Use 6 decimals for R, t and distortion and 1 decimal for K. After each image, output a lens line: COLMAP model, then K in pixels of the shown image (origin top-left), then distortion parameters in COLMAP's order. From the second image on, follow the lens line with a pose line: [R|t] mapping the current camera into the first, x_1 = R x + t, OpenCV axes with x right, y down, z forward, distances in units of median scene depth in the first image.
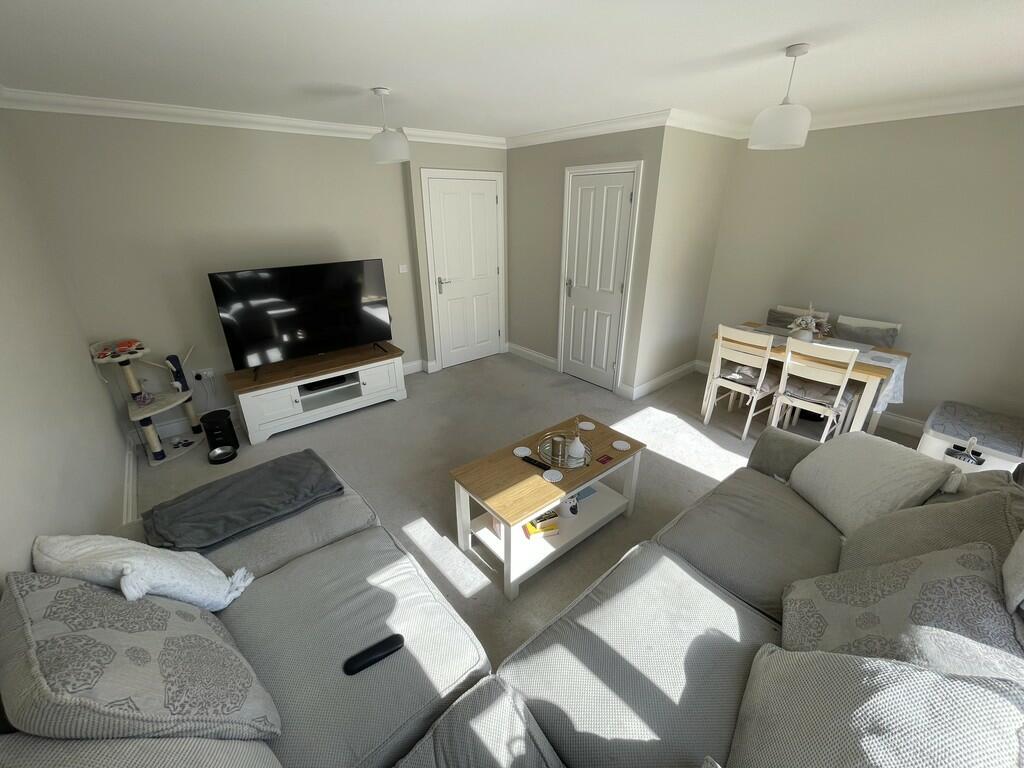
lens RADIAL K [[419.8, 0, 512.0], [0, 419.8, 384.0], [0, 0, 1]] dist [0.000499, 0.000154]
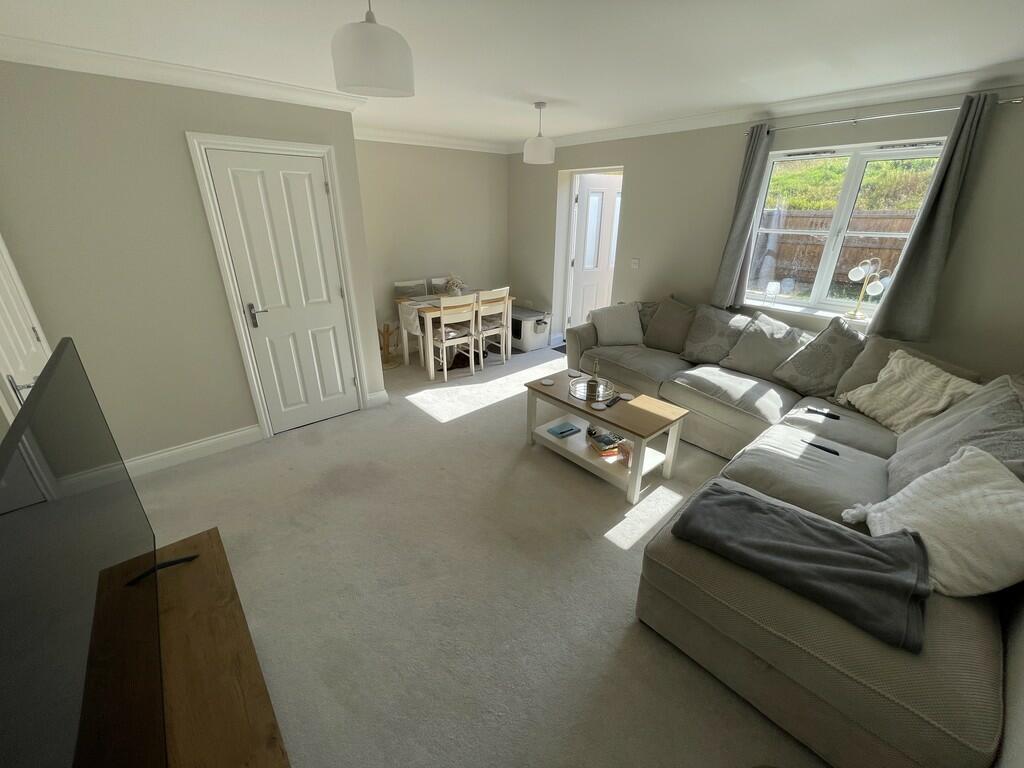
lens RADIAL K [[419.8, 0, 512.0], [0, 419.8, 384.0], [0, 0, 1]] dist [0.000499, 0.000154]
pose [[-0.025012, -0.383632, 0.923147, -0.706181], [0.382395, 0.849537, 0.363402, -0.283345], [-0.923660, 0.362096, 0.125450, 0.719748]]
